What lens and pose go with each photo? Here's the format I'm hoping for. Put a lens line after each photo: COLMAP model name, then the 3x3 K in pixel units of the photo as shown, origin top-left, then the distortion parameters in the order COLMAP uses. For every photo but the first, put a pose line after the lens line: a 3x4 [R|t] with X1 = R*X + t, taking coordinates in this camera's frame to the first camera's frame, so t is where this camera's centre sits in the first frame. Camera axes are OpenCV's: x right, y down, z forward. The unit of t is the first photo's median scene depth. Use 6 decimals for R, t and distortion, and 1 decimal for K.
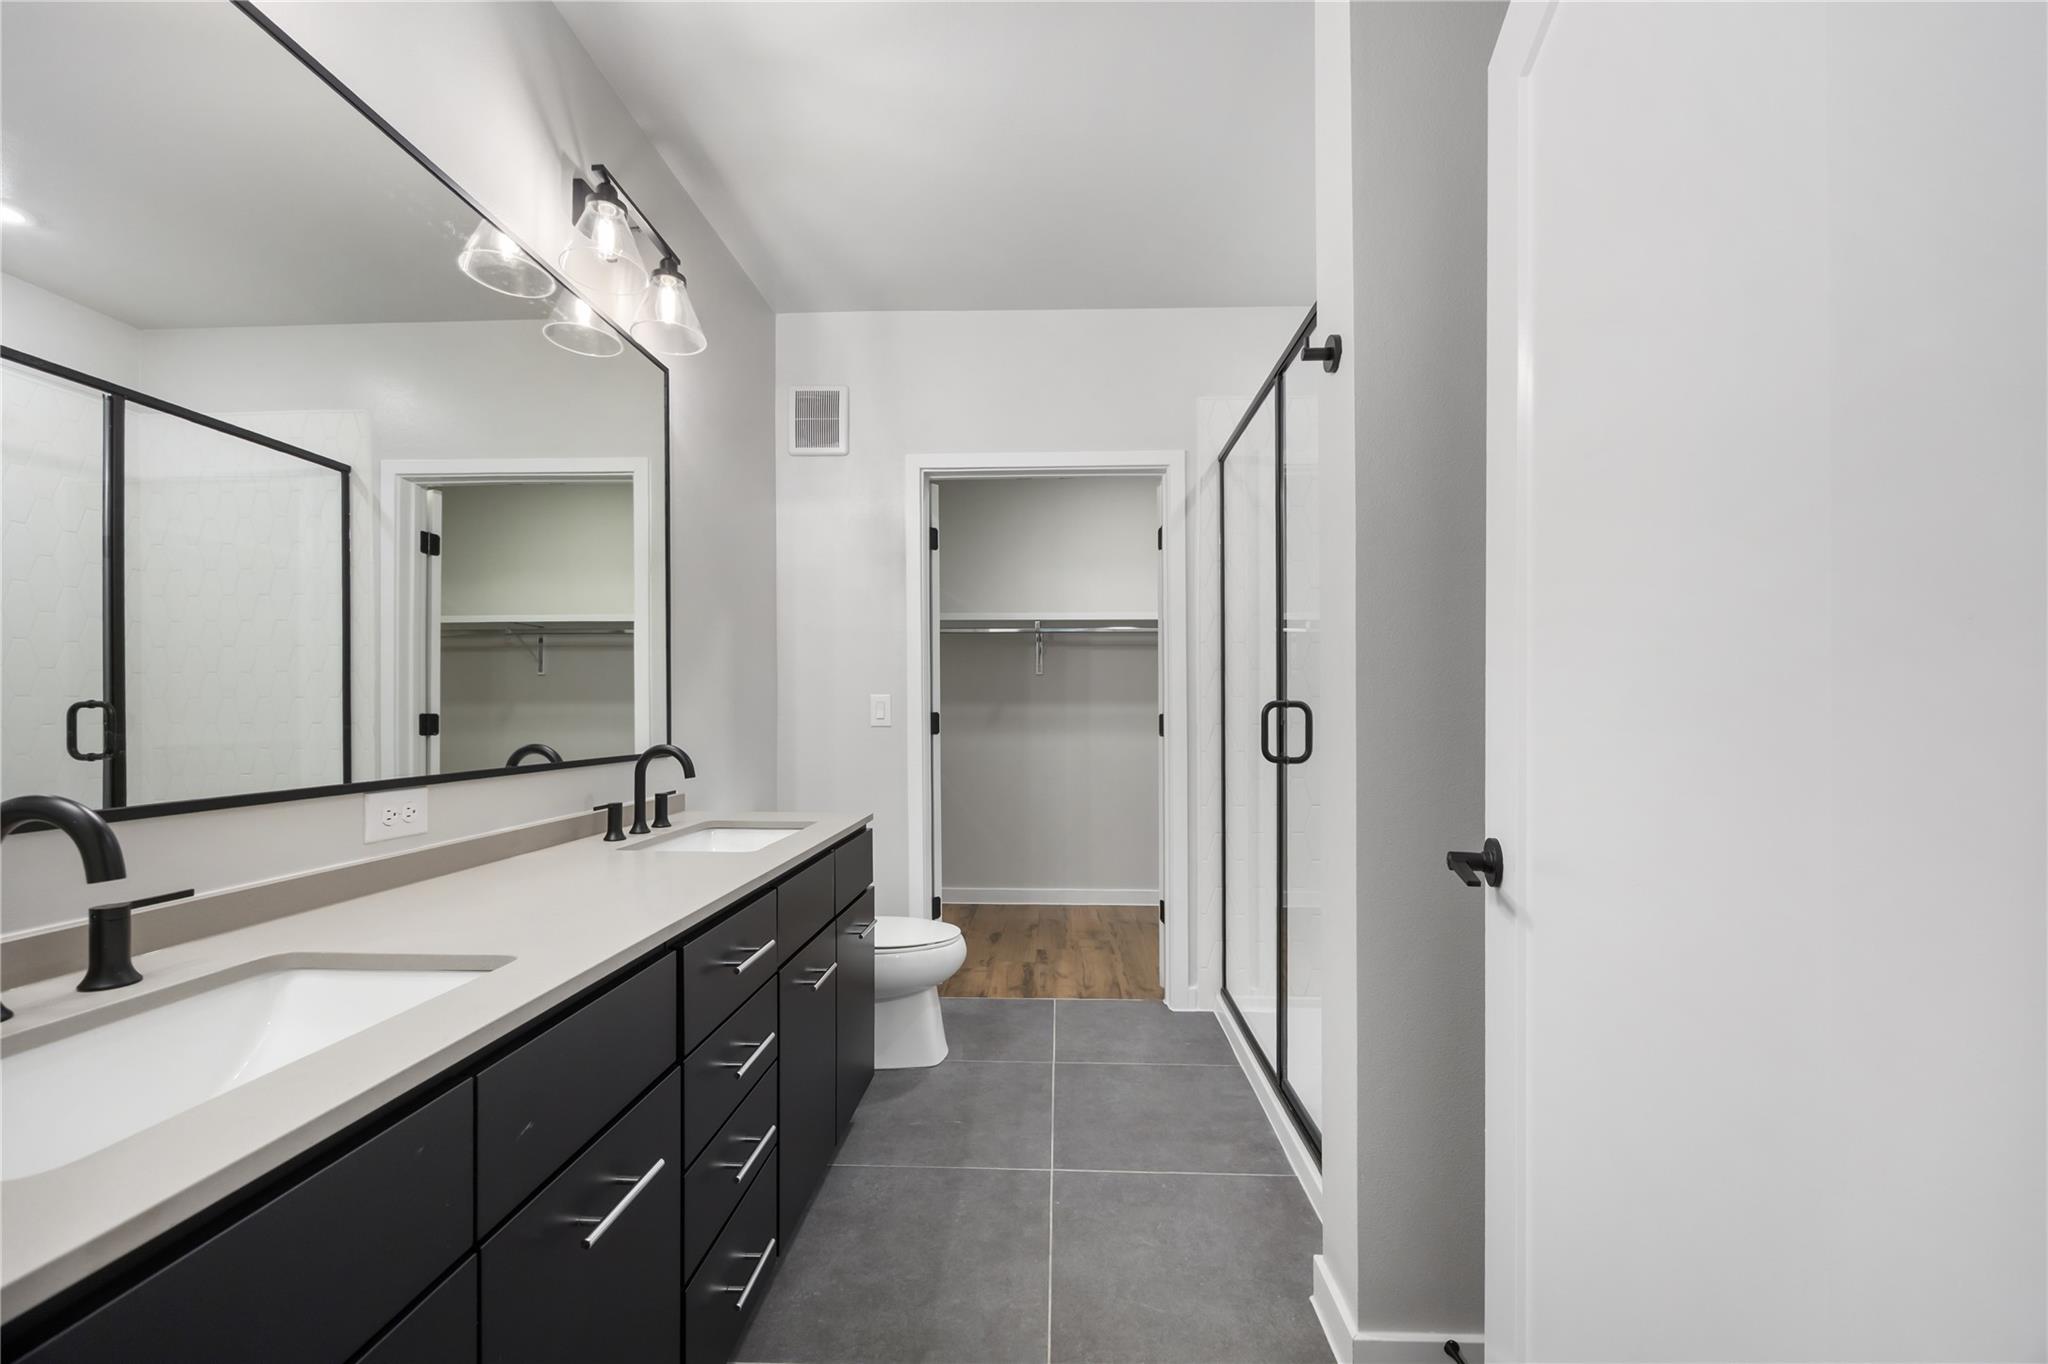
lens RADIAL K [[800.7, 0, 1031.5], [0, 800.7, 712.0], [0, 0, 1]] dist [-0.000928, -0.000150]
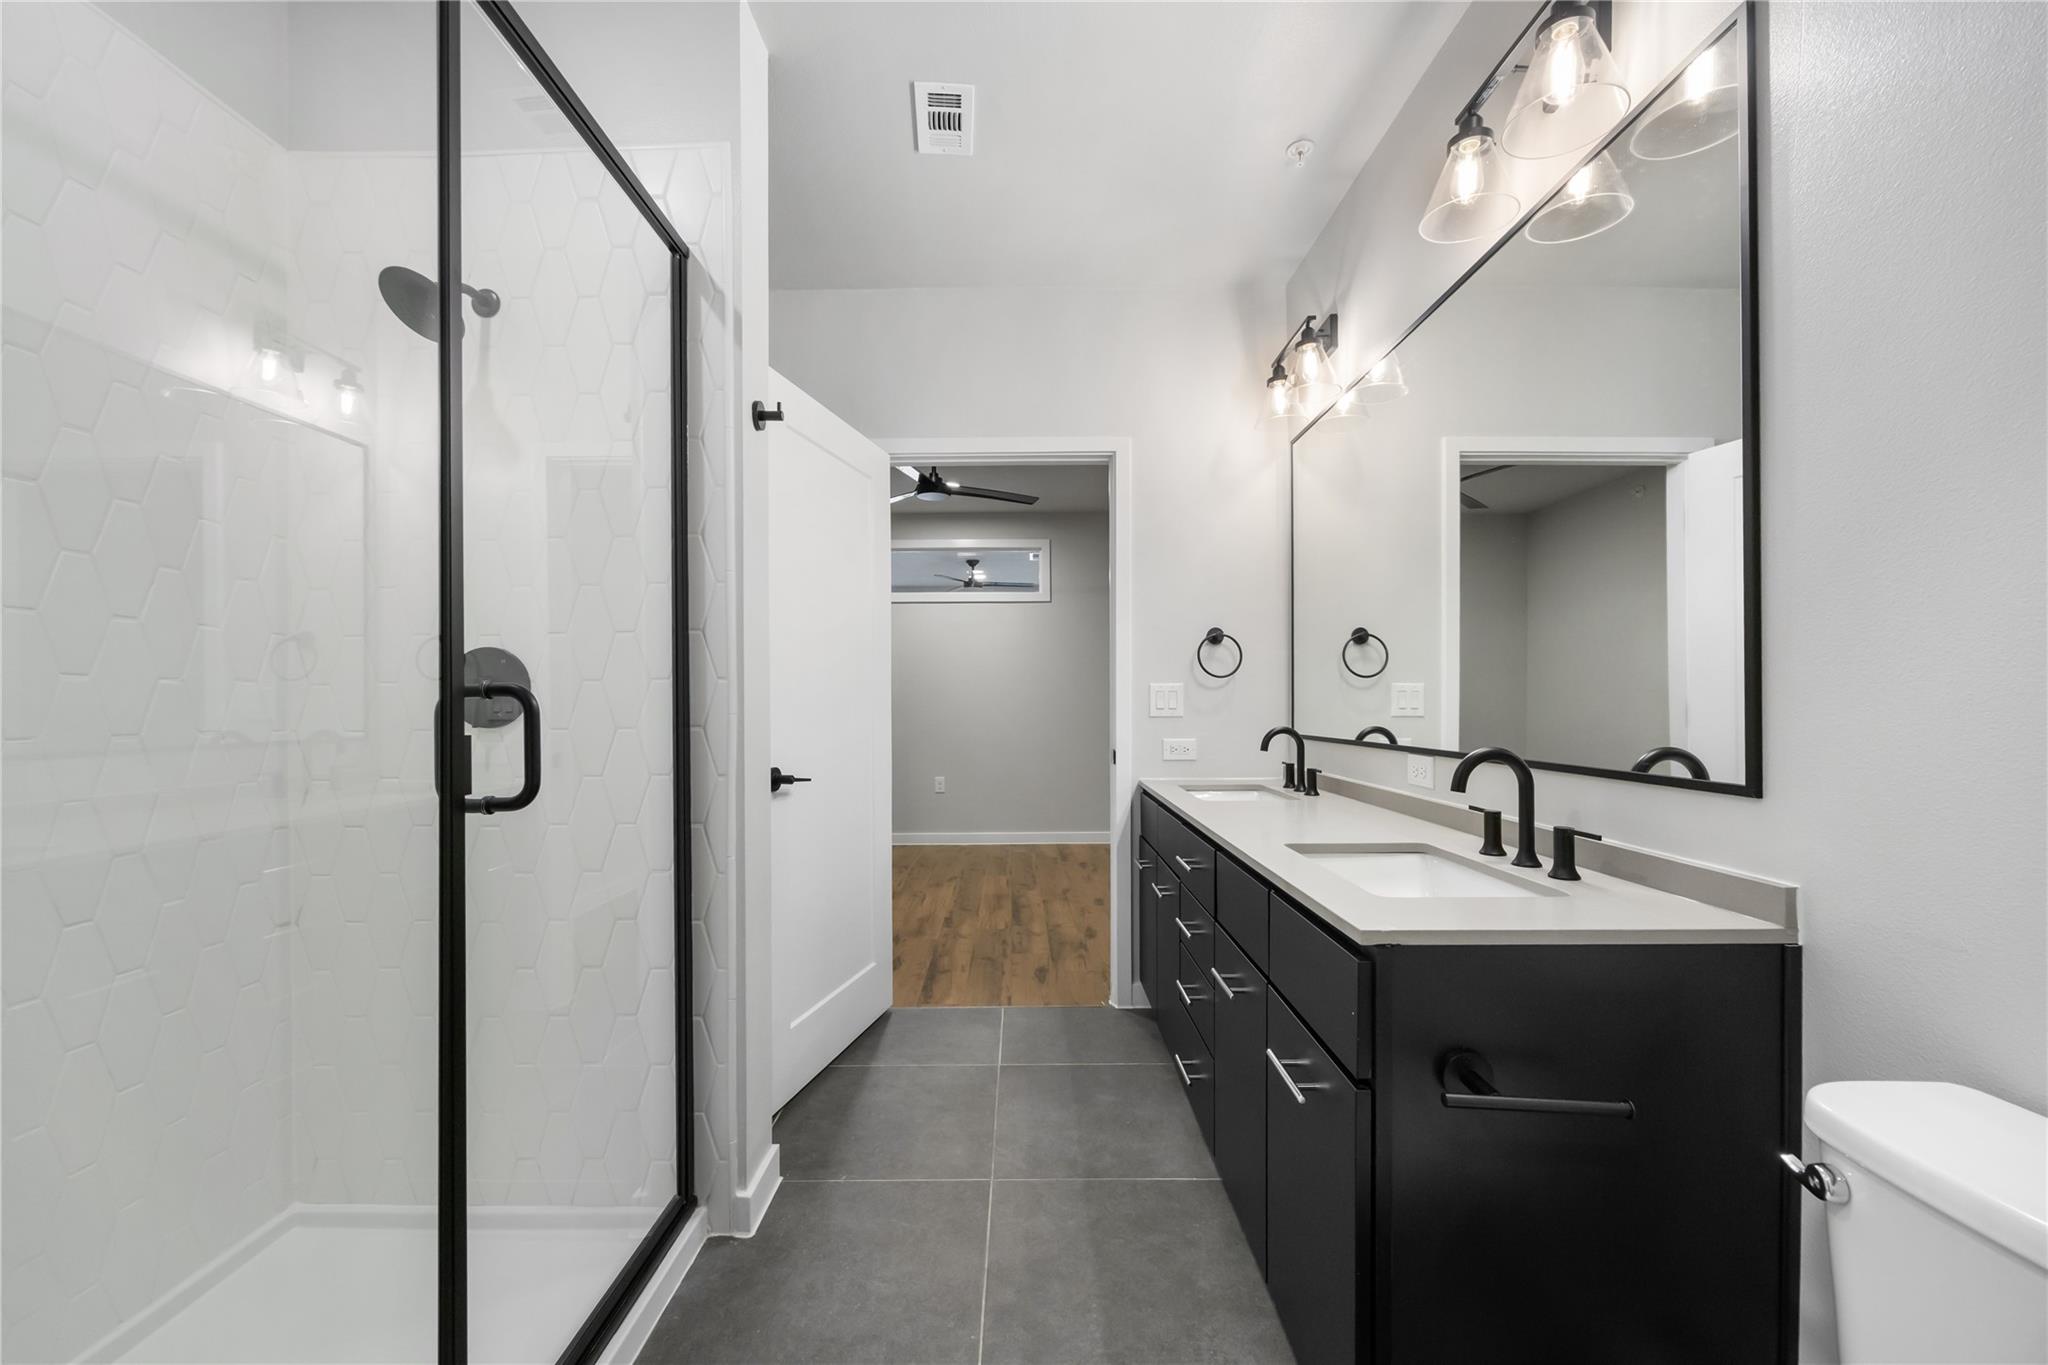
lens RADIAL K [[797.0, 0, 1012.1], [0, 797.0, 708.0], [0, 0, 1]] dist [-0.001524, -0.000068]
pose [[-0.999818, 0.007660, -0.017491, 0.002051], [0.007614, 0.999967, 0.002715, -0.000041], [0.017512, 0.002581, -0.999843, 1.058300]]
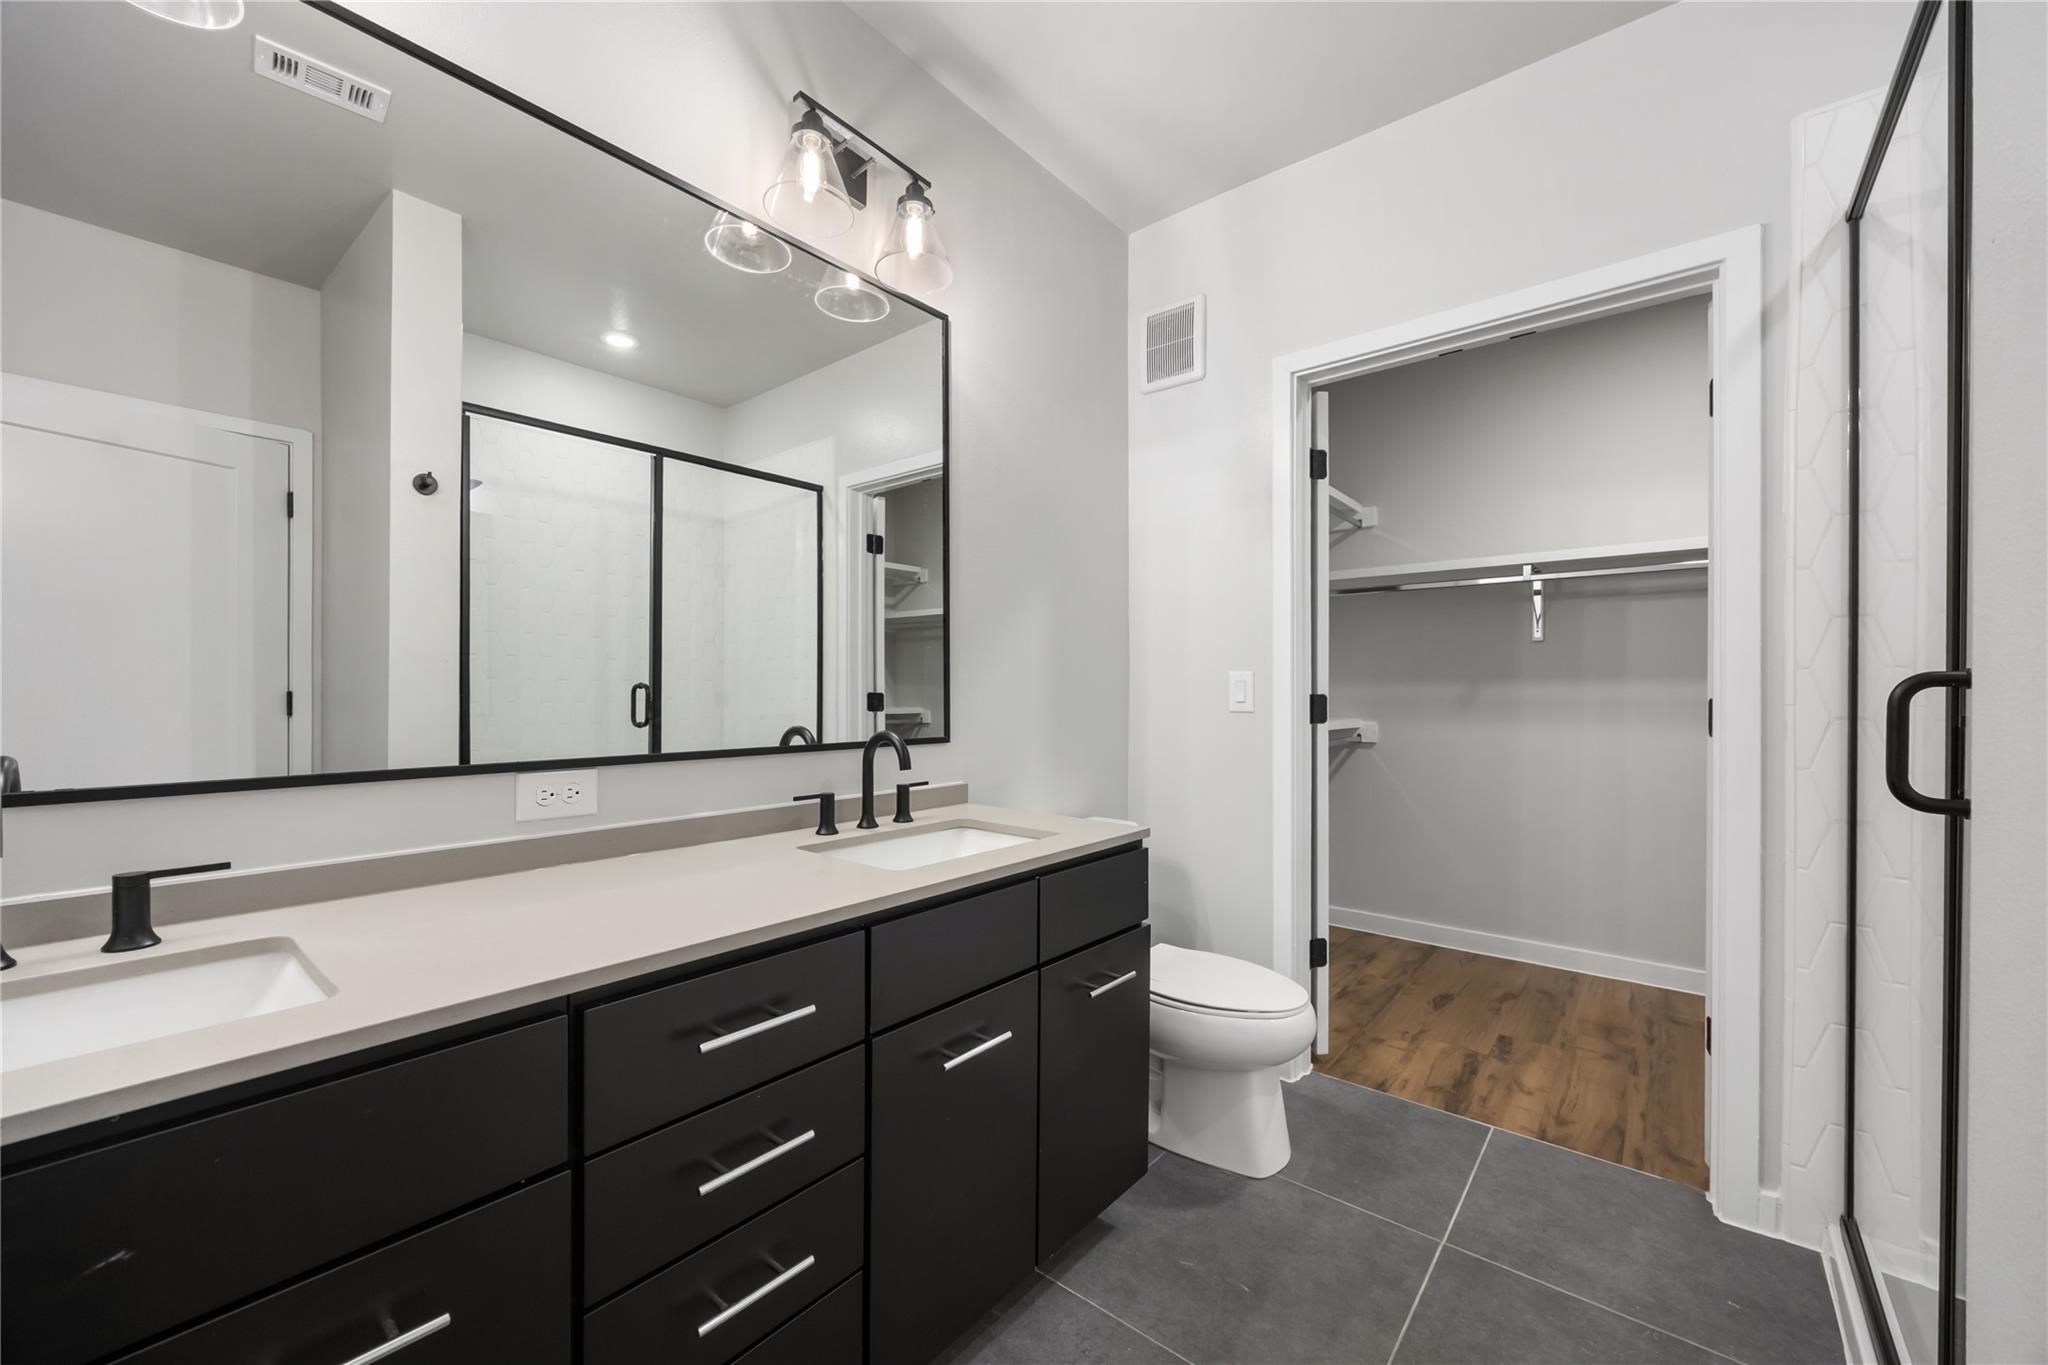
lens RADIAL K [[799.9, 0, 1025.8], [0, 799.9, 696.8], [0, 0, 1]] dist [0.002236, 0.000277]
pose [[0.793200, 0.007585, -0.608914, 0.125699], [-0.003120, 0.999960, 0.008391, -0.002775], [0.608953, -0.004756, 0.793192, 0.242036]]
